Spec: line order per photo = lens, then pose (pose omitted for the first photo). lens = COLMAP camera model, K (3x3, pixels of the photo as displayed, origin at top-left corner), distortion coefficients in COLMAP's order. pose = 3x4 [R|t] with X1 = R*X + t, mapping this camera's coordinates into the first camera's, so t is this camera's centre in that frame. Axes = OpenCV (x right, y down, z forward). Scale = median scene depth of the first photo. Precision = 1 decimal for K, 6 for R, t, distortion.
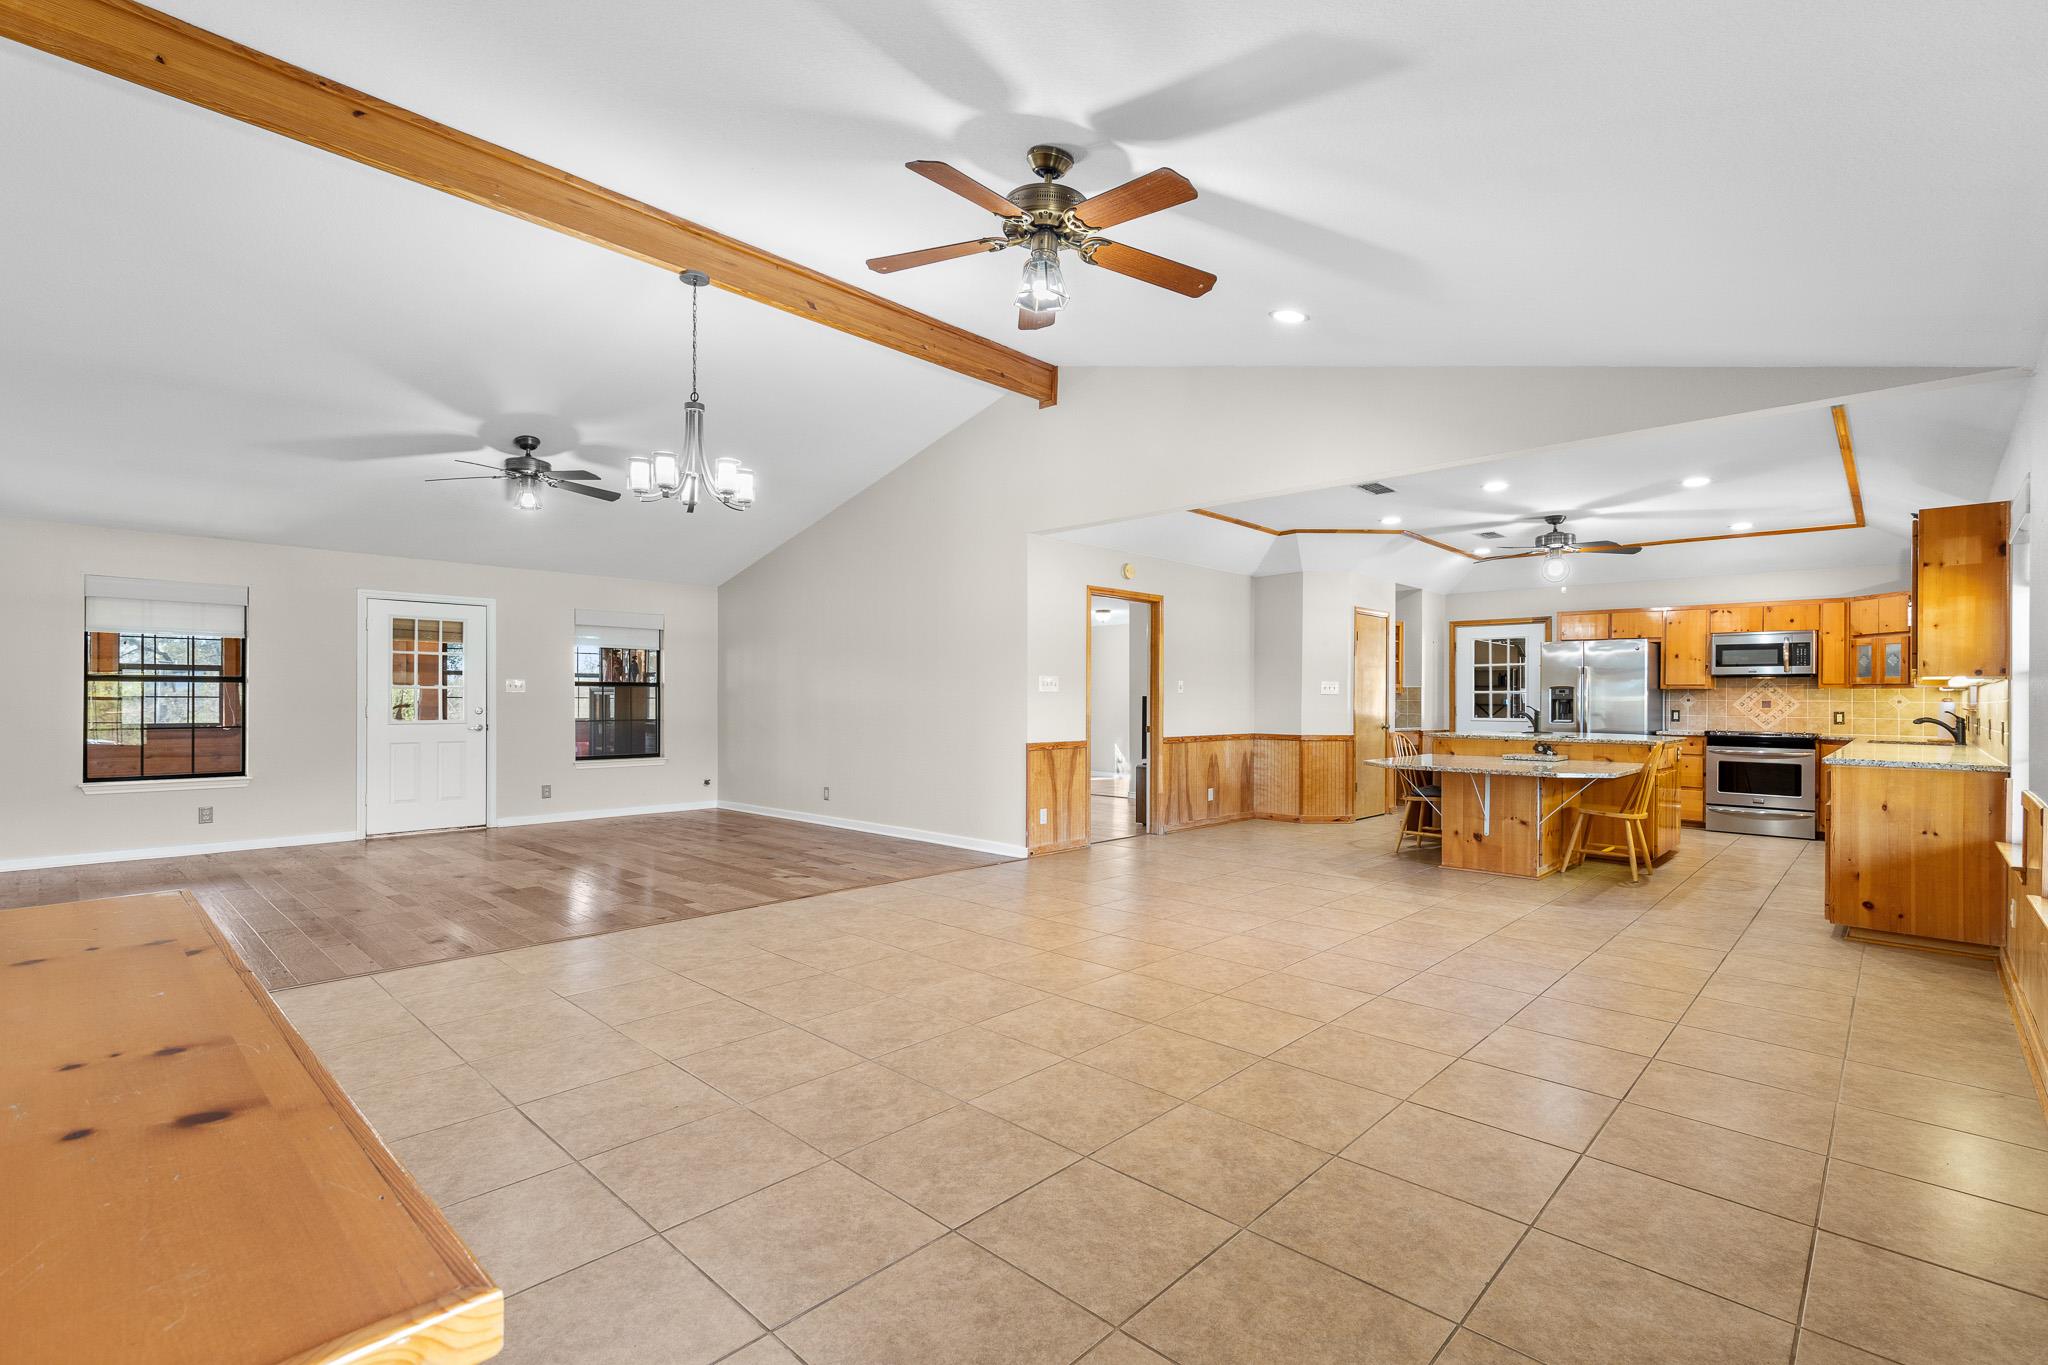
lens RADIAL K [[922.3, 0, 1030.9], [0, 922.3, 691.0], [0, 0, 1]] dist [0.005342, 0.001108]
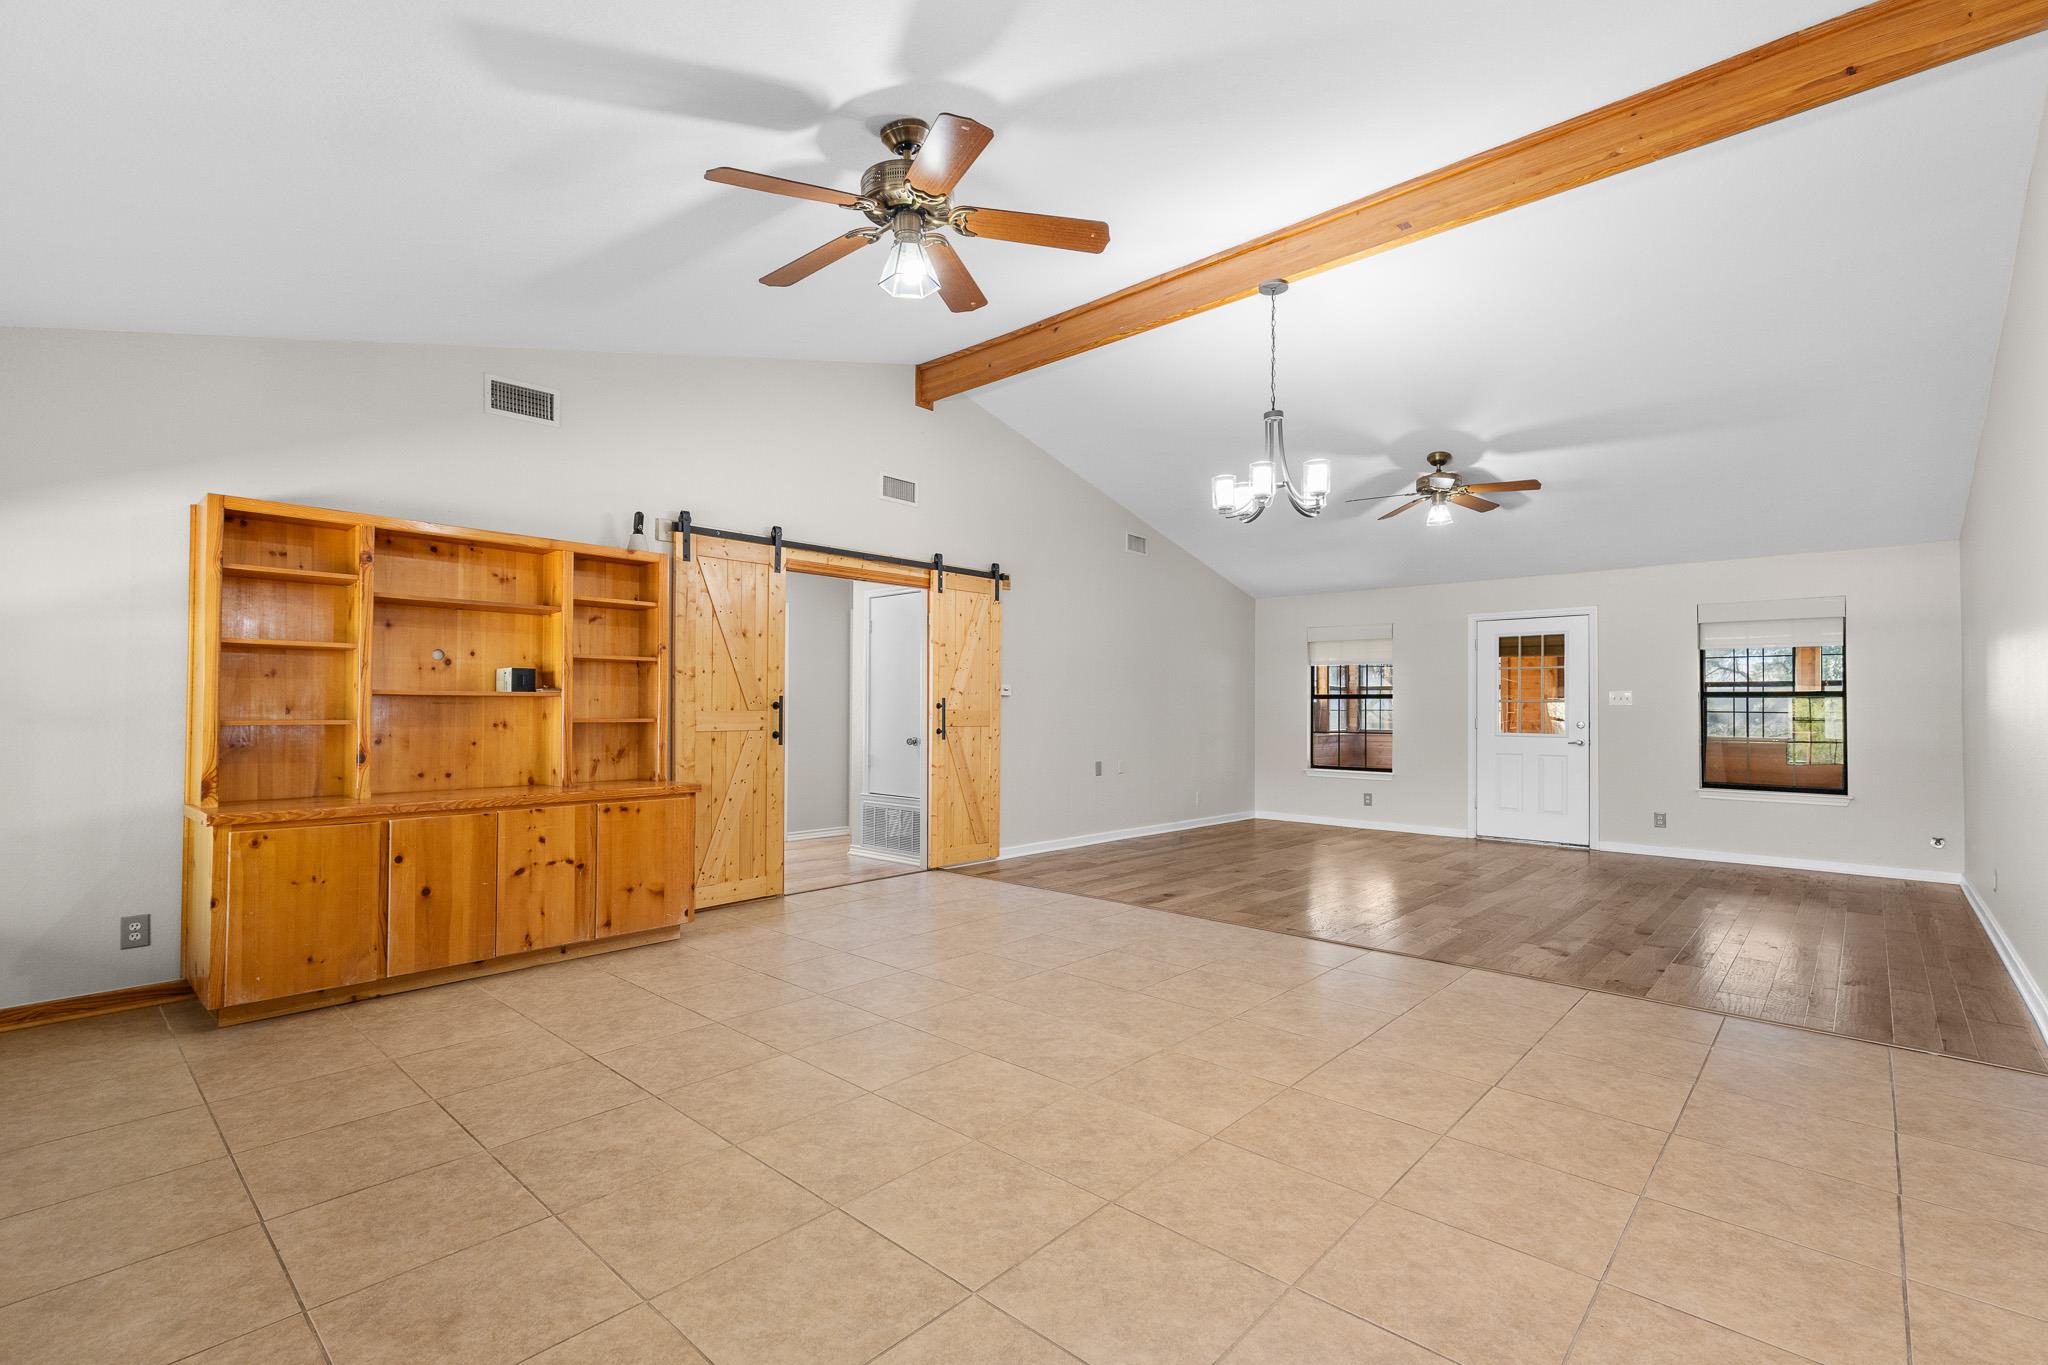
lens RADIAL K [[922.3, 0, 1028.1], [0, 922.3, 693.6], [0, 0, 1]] dist [0.005342, 0.001108]
pose [[0.018297, -0.019076, -0.999651, 0.961341], [0.004309, 0.999810, -0.019001, 0.013167], [0.999823, -0.003960, 0.018376, 1.116136]]
